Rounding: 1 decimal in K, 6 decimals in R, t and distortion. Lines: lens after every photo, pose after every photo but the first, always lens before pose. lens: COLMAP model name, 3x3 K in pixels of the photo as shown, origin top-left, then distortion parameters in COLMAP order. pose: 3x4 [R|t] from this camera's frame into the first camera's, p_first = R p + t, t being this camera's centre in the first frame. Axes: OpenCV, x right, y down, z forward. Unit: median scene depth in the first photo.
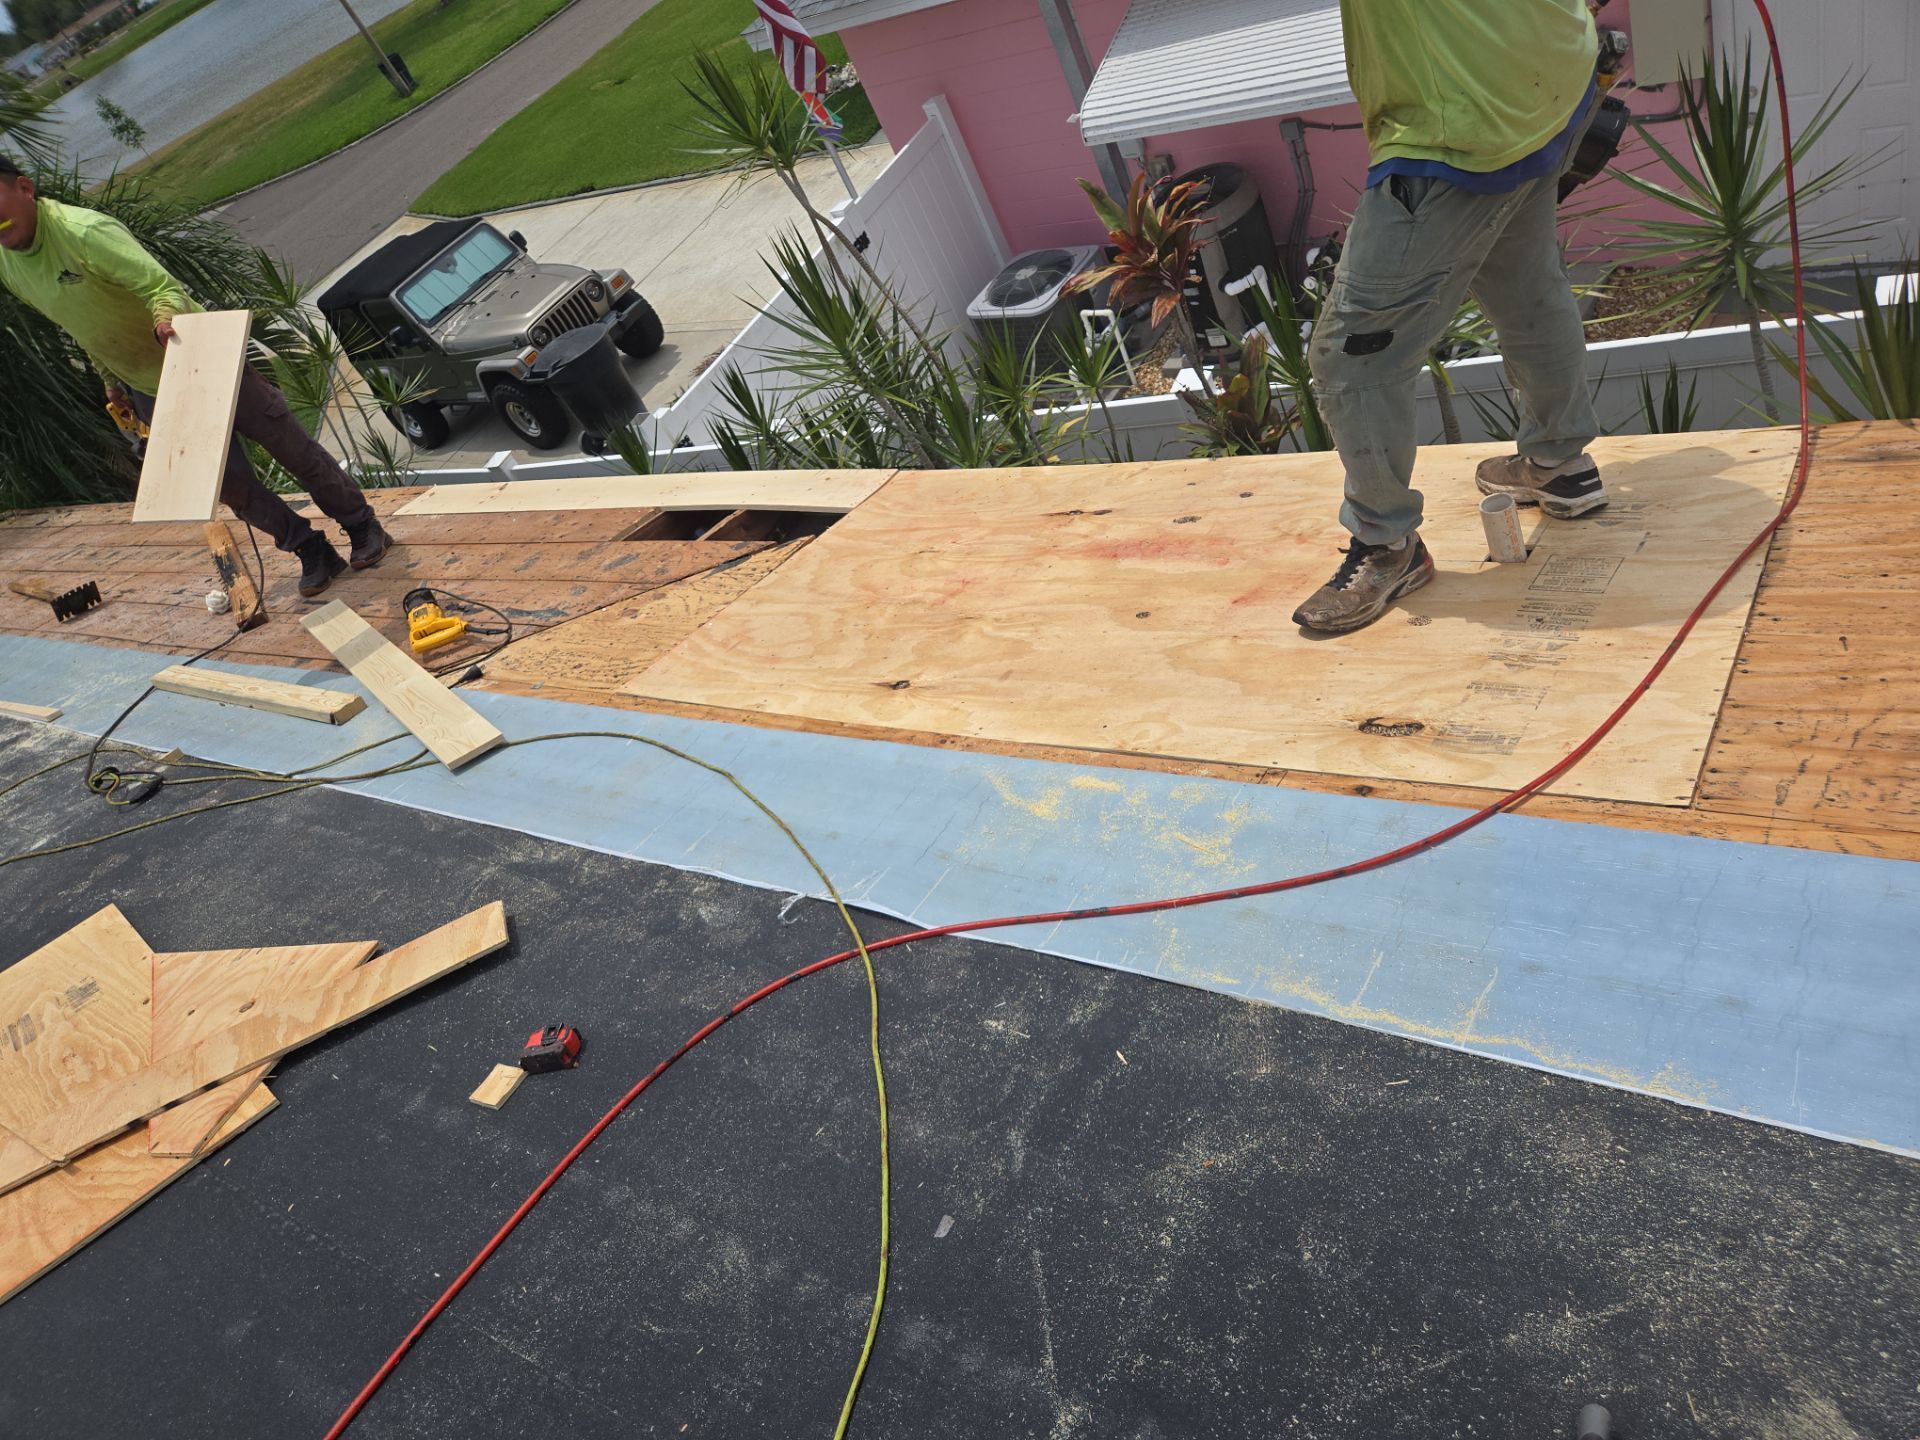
lens RADIAL K [[1337.2, 0, 995.2], [0, 1337.2, 716.7], [0, 0, 1]] dist [0.084367, -0.064806]
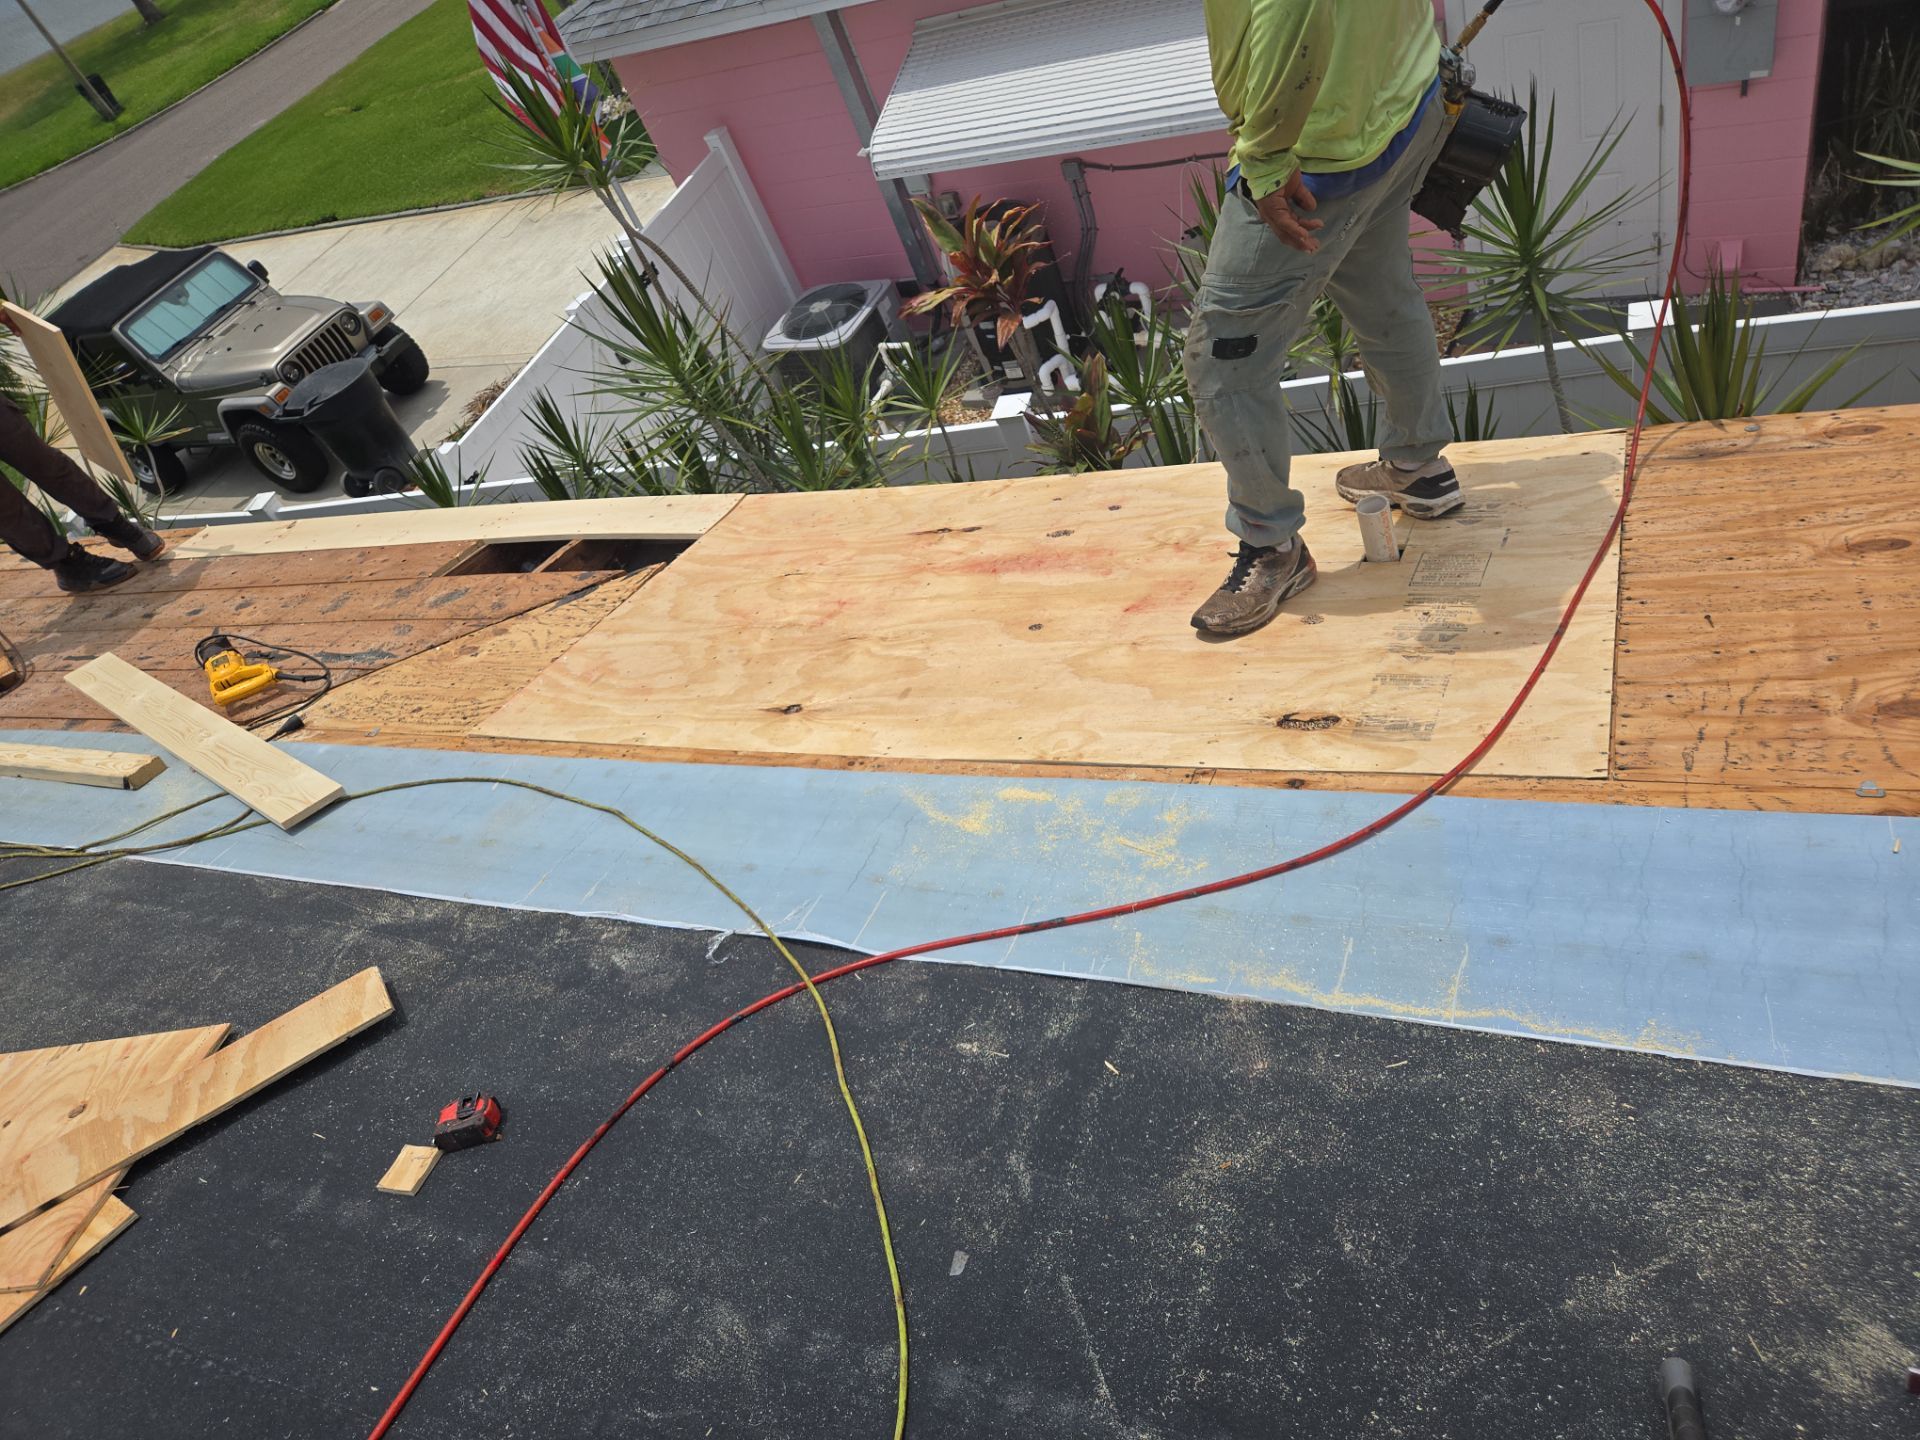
lens RADIAL K [[1337.2, 0, 995.2], [0, 1337.2, 716.7], [0, 0, 1]] dist [0.084367, -0.064806]
pose [[0.985147, -0.049928, 0.164297, -0.104492], [0.054784, 0.998181, -0.025158, 0.016619], [-0.162742, 0.033786, 0.986090, 0.039750]]
